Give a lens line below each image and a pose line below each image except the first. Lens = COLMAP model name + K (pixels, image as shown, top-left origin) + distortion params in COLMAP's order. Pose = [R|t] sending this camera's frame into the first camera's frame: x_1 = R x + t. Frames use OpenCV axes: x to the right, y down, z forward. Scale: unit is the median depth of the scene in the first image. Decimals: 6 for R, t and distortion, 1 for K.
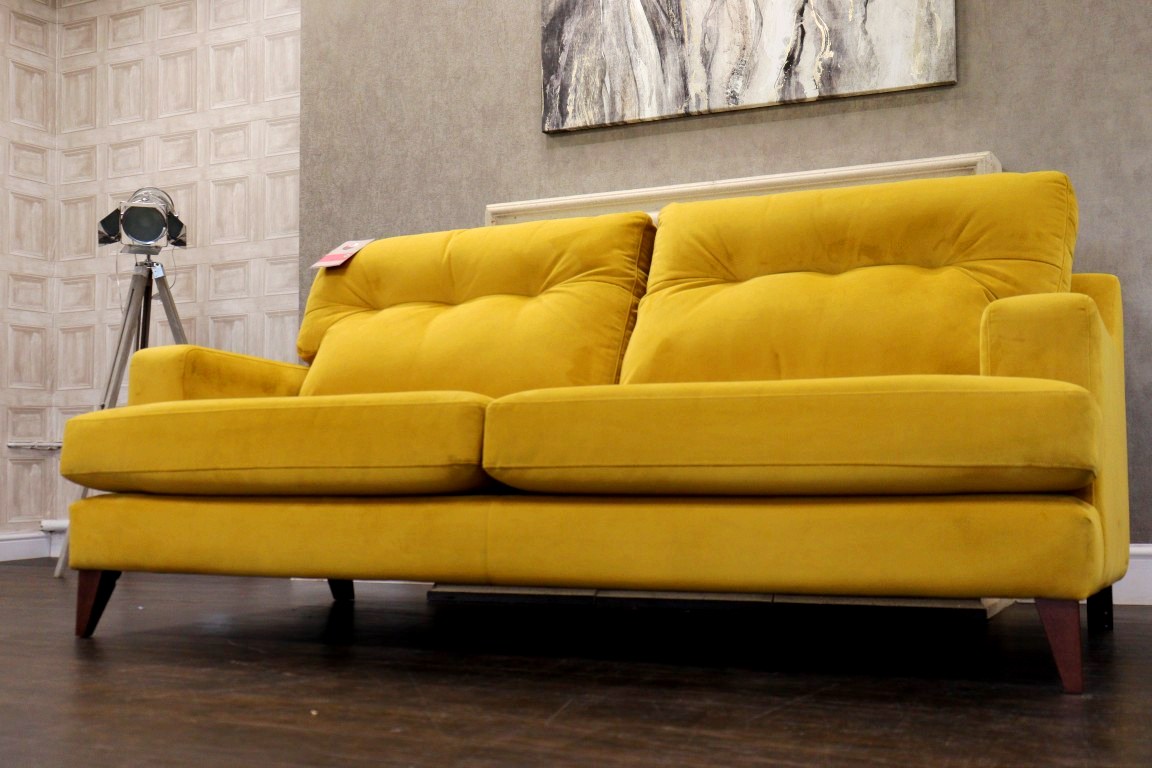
lens RADIAL K [[1358.5, 0, 596.5], [0, 1358.5, 378.1], [0, 0, 1]] dist [0.006477, 0.000000]
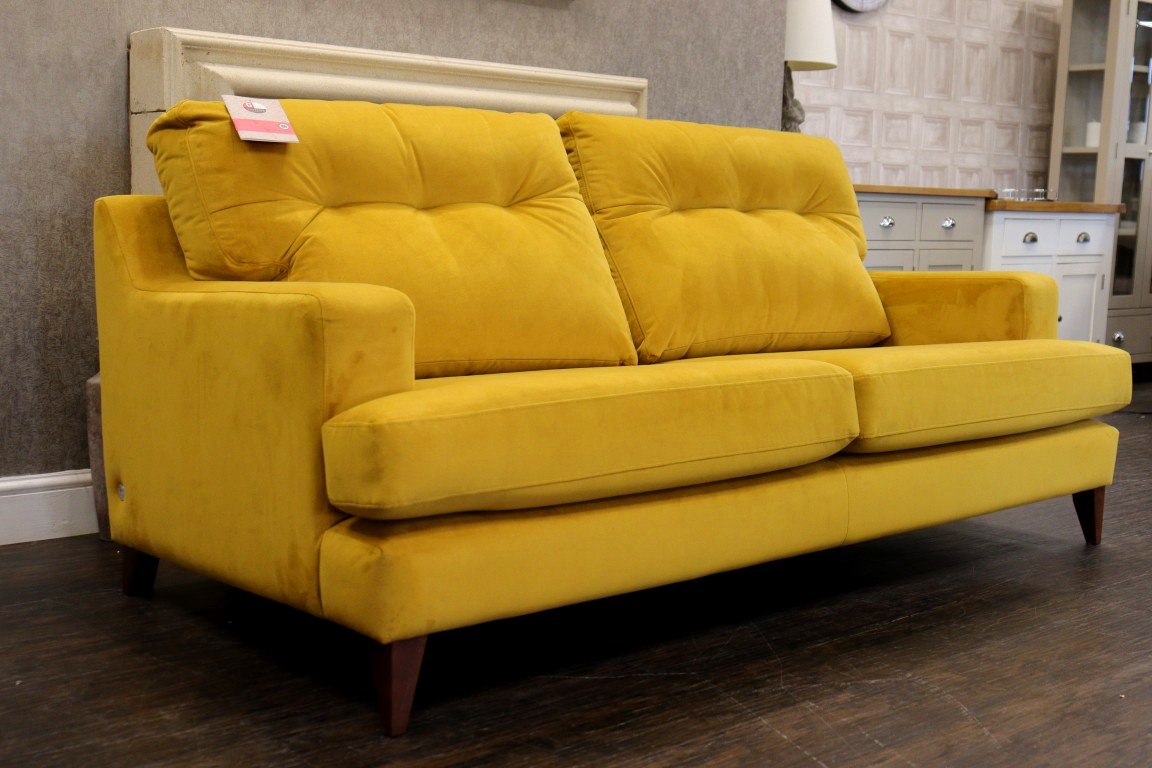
lens RADIAL K [[1358.5, 0, 574.4], [0, 1358.5, 381.2], [0, 0, 1]] dist [0.006477, 0.000000]
pose [[0.421882, -0.091142, 0.902058, -0.717469], [-0.089200, 0.985935, 0.141335, -0.067095], [-0.902252, -0.140090, 0.407818, 0.509933]]
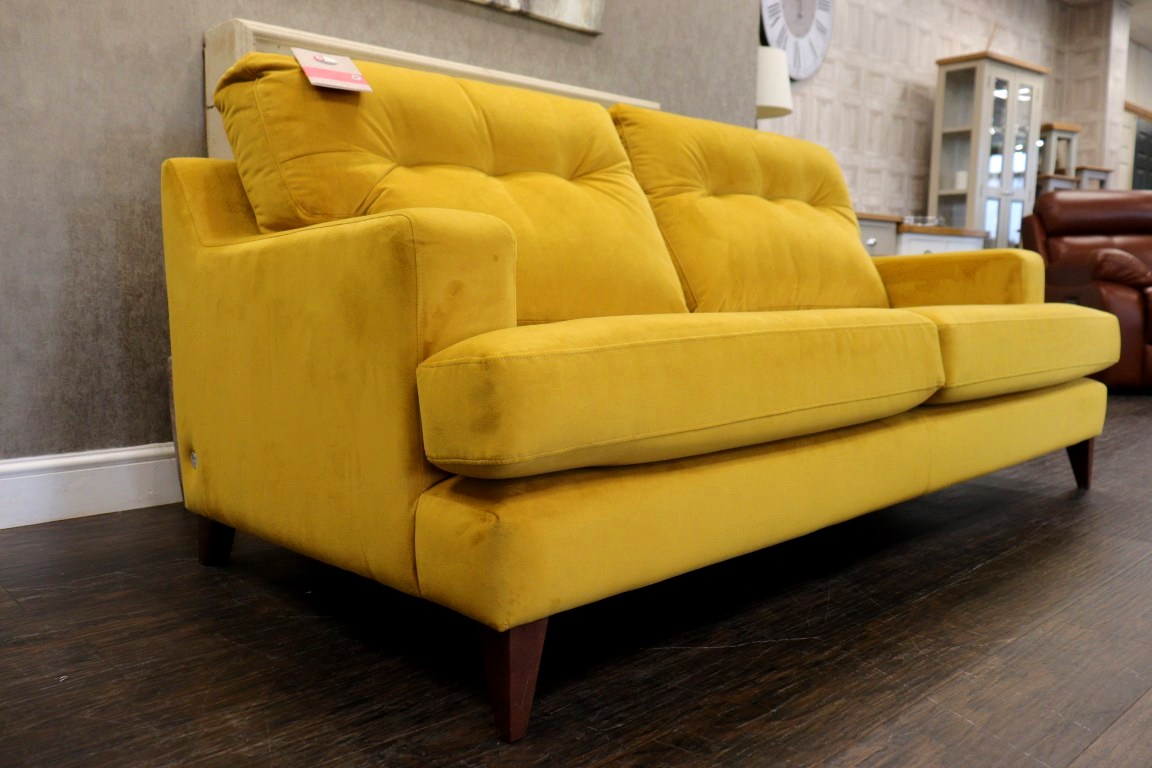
lens RADIAL K [[903.9, 0, 576.4], [0, 903.9, 379.1], [0, 0, 1]] dist [-0.000632, -0.000077]
pose [[0.381476, -0.088136, 0.920167, -0.534571], [-0.074255, 0.989306, 0.125542, -0.003815], [-0.921391, -0.116218, 0.370852, 0.654104]]
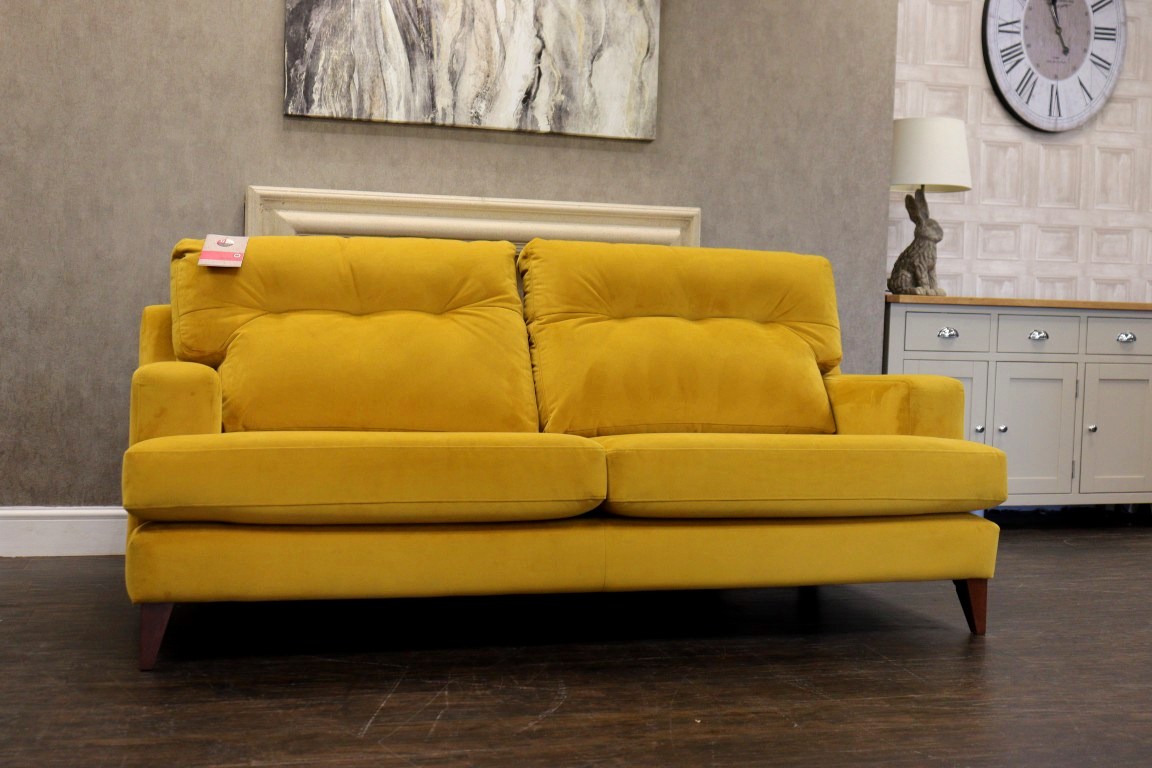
lens RADIAL K [[1358.5, 0, 587.5], [0, 1358.5, 388.3], [0, 0, 1]] dist [0.006477, 0.000000]
pose [[0.755712, -0.001348, 0.654903, -0.598070], [-0.079558, 0.992403, 0.093847, -0.099512], [-0.650054, -0.123024, 0.749863, 0.059528]]
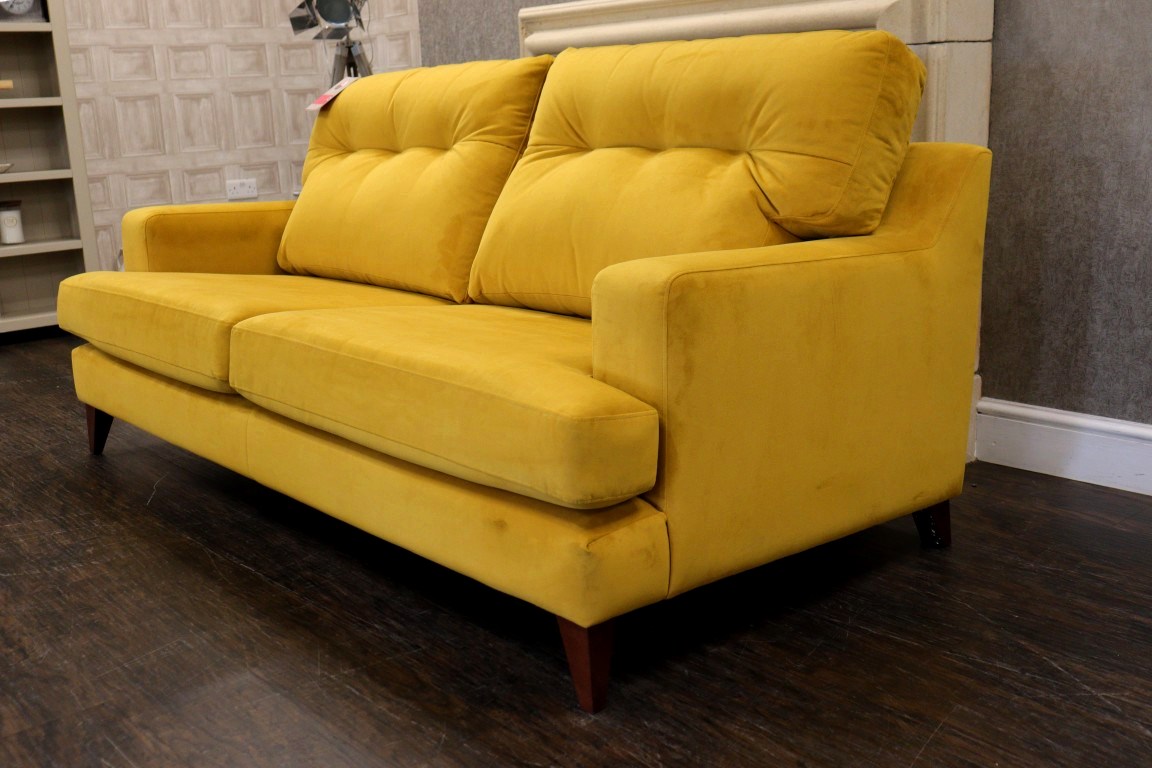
lens RADIAL K [[1225.0, 0, 581.5], [0, 1225.0, 374.0], [0, 0, 1]] dist [0.013066, 0.000000]
pose [[0.908417, 0.066379, -0.412761, 0.378549], [0.060359, 0.956146, 0.286603, -0.136388], [0.413685, -0.285269, 0.864573, 0.171060]]
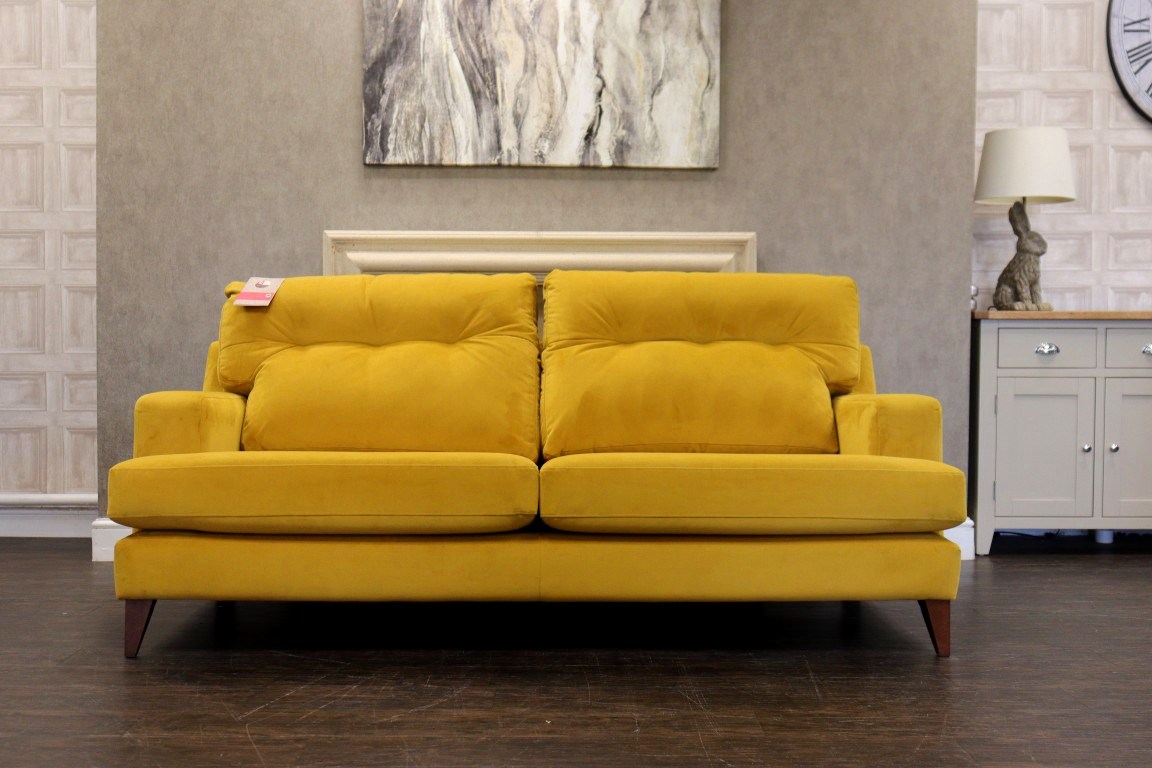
lens RADIAL K [[1358.5, 0, 596.2], [0, 1358.5, 392.5], [0, 0, 1]] dist [0.006477, 0.000000]
pose [[0.896065, -0.003279, 0.443911, -0.408739], [-0.044320, 0.994316, 0.096808, -0.121502], [-0.441705, -0.106420, 0.890826, -0.128303]]
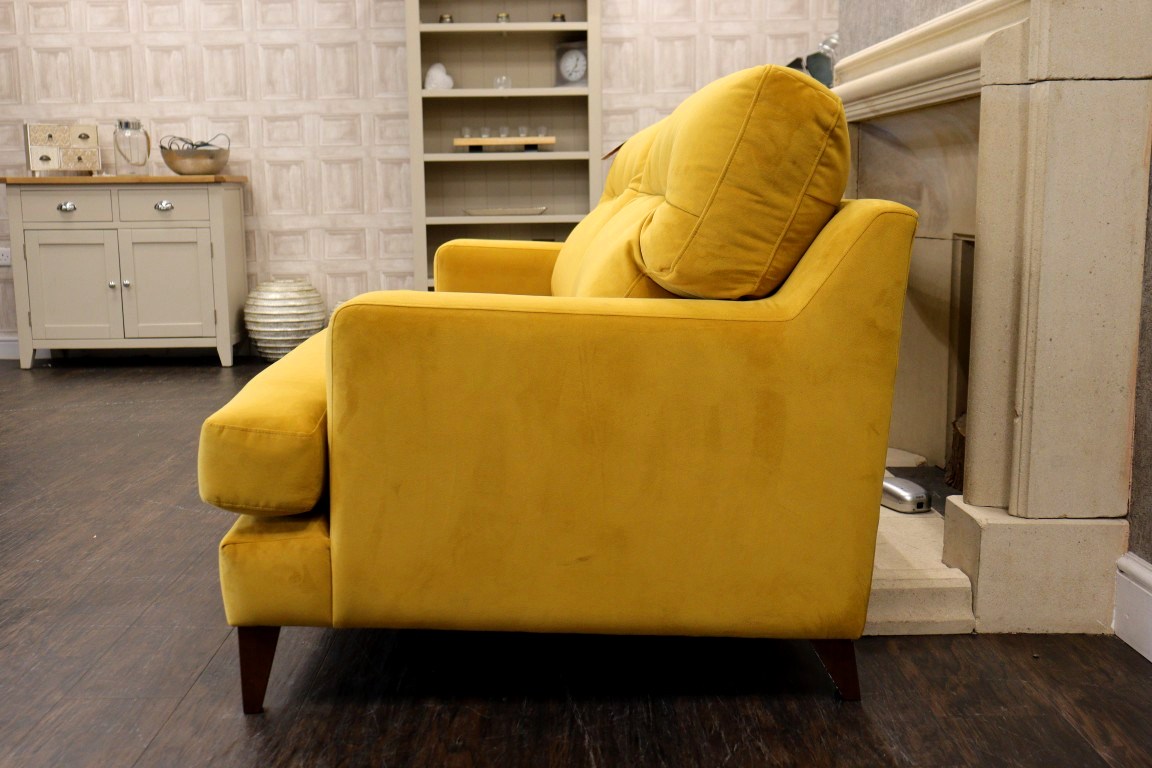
lens RADIAL K [[1225.0, 0, 577.5], [0, 1225.0, 383.5], [0, 0, 1]] dist [0.013066, 0.000000]
pose [[0.441503, 0.146560, -0.885209, 0.676348], [0.066826, 0.978458, 0.195329, -0.092901], [0.894768, -0.145394, 0.422198, 0.477605]]
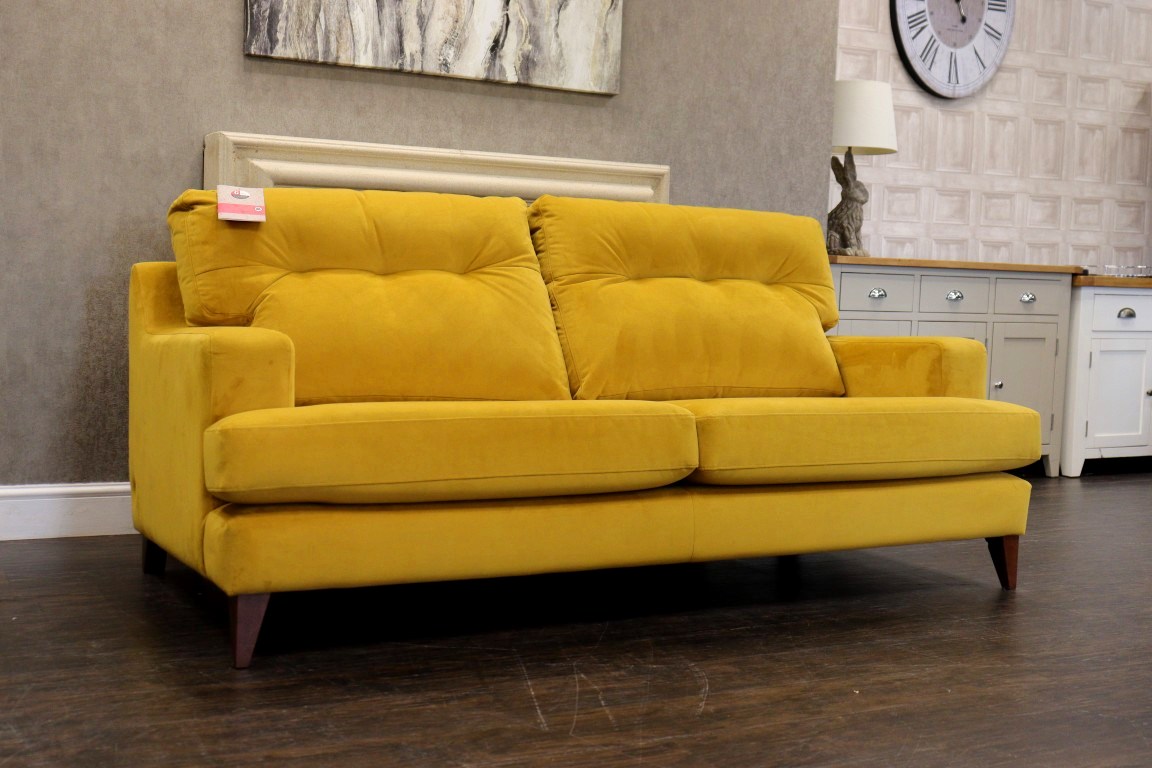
lens RADIAL K [[1358.5, 0, 580.9], [0, 1358.5, 383.1], [0, 0, 1]] dist [0.006477, 0.000000]
pose [[0.611516, -0.028017, 0.790736, -0.721749], [-0.092439, 0.989999, 0.106565, -0.084708], [-0.785814, -0.138261, 0.602811, 0.237910]]
